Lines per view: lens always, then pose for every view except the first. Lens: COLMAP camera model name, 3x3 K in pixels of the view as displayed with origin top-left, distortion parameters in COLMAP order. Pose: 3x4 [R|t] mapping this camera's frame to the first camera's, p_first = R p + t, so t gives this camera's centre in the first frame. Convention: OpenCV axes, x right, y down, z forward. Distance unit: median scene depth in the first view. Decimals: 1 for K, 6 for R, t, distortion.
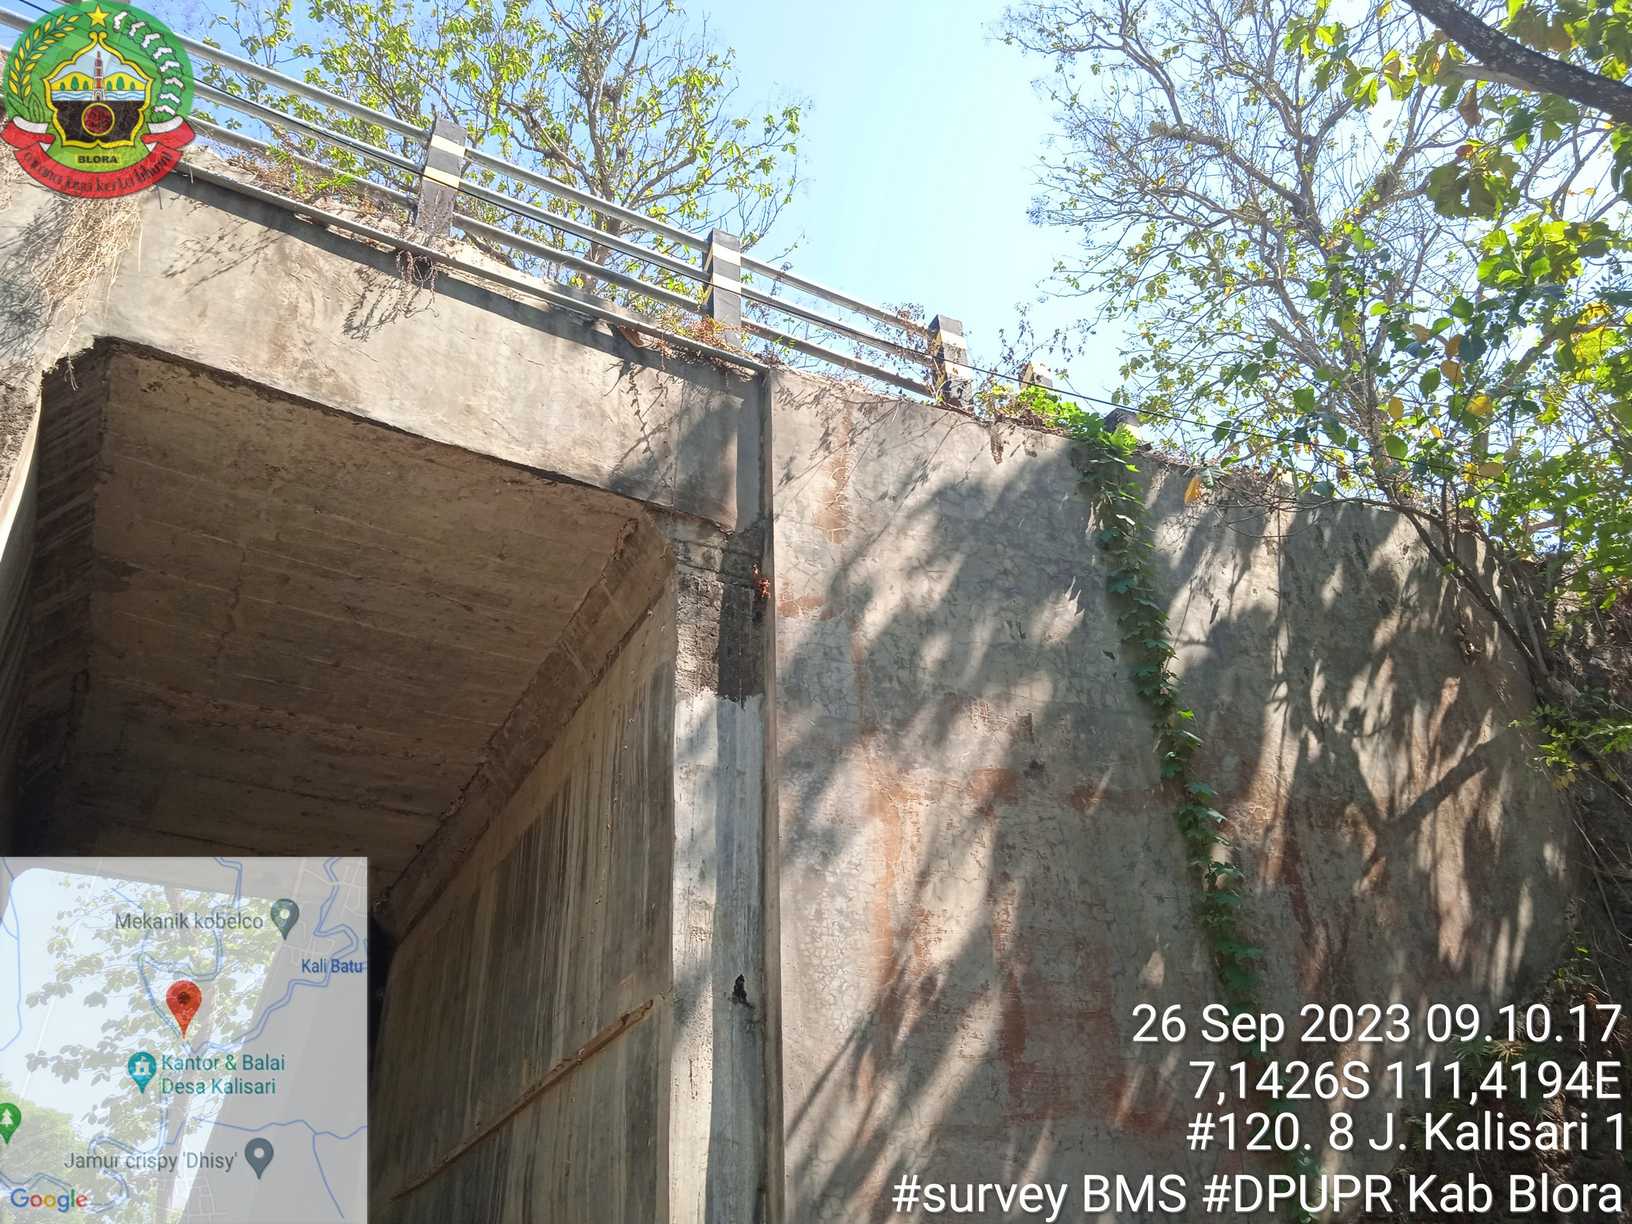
lens RADIAL K [[1352.2, 0, 819.8], [0, 1352.2, 595.8], [0, 0, 1]] dist [0.055082, -0.058844]
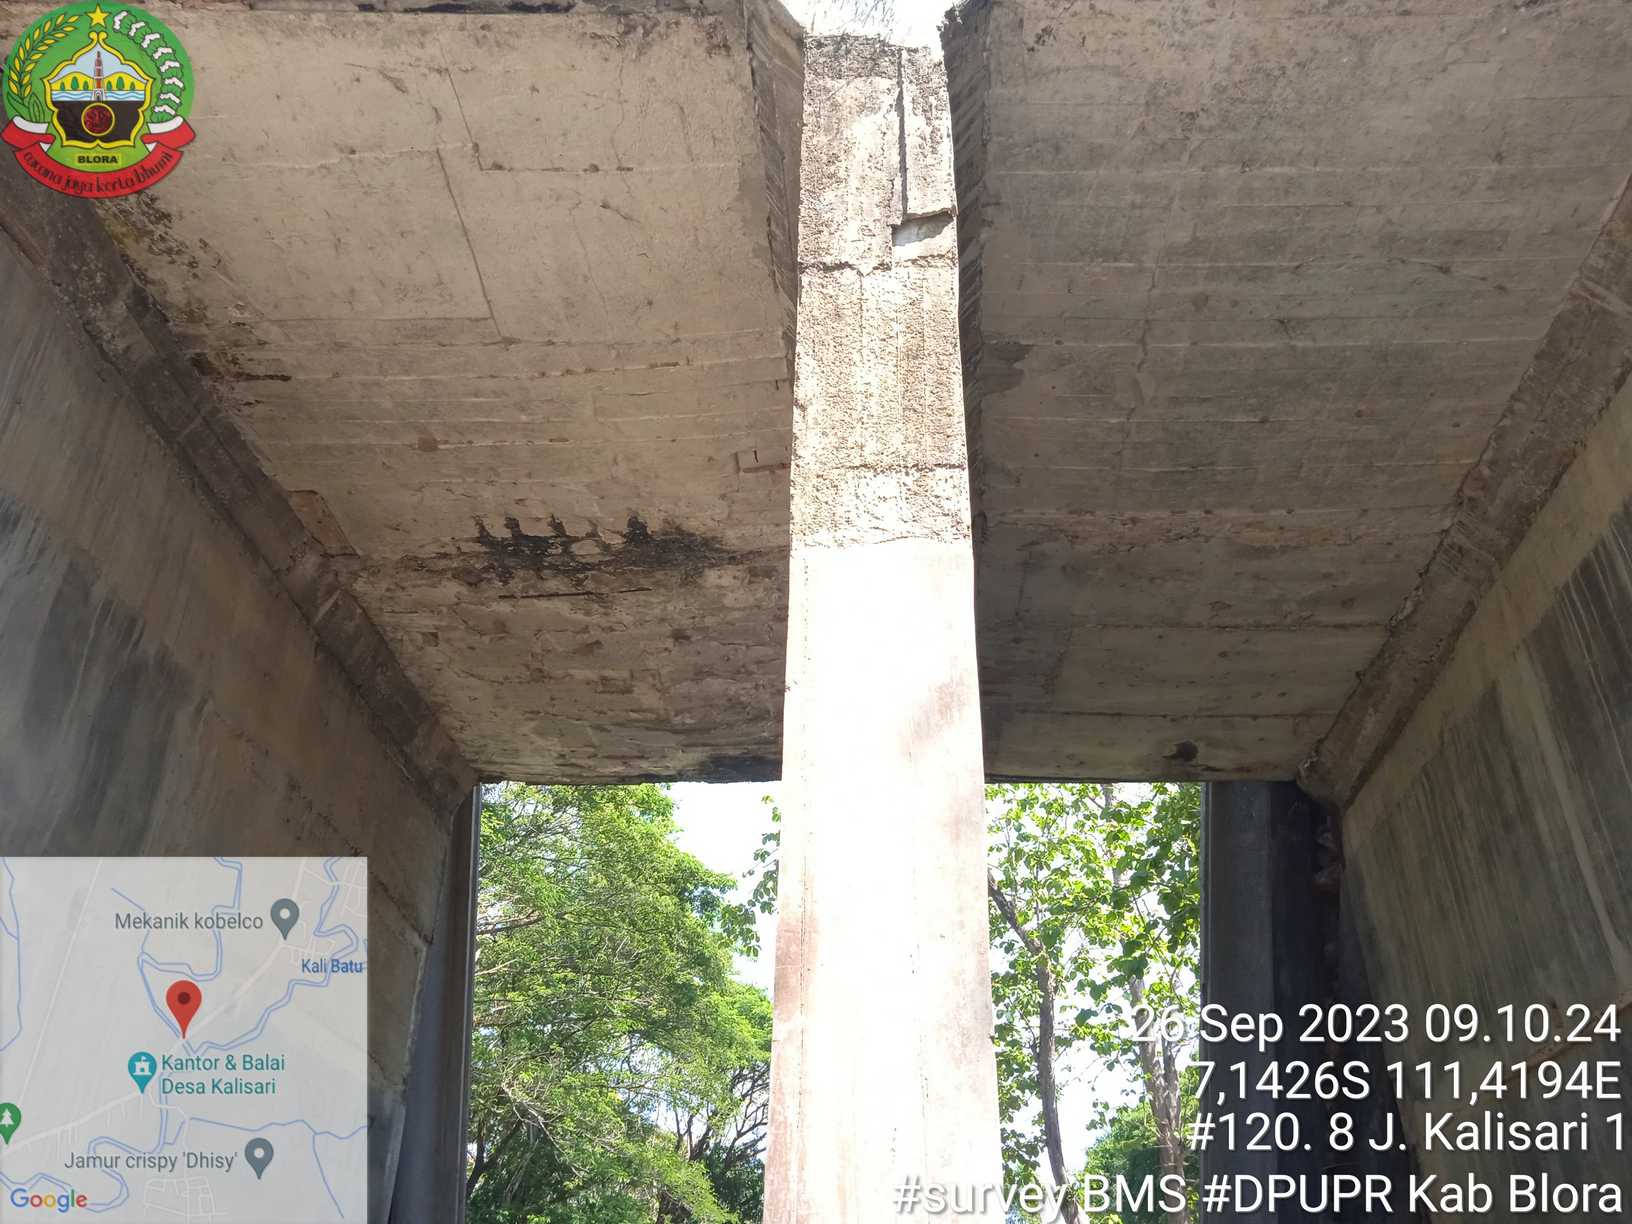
lens RADIAL K [[1352.2, 0, 819.9], [0, 1352.2, 590.2], [0, 0, 1]] dist [0.055082, -0.058844]
pose [[0.856731, -0.248192, -0.452121, -0.267985], [0.254130, 0.965943, -0.048700, 0.131615], [0.448810, -0.073174, 0.890626, 0.187034]]
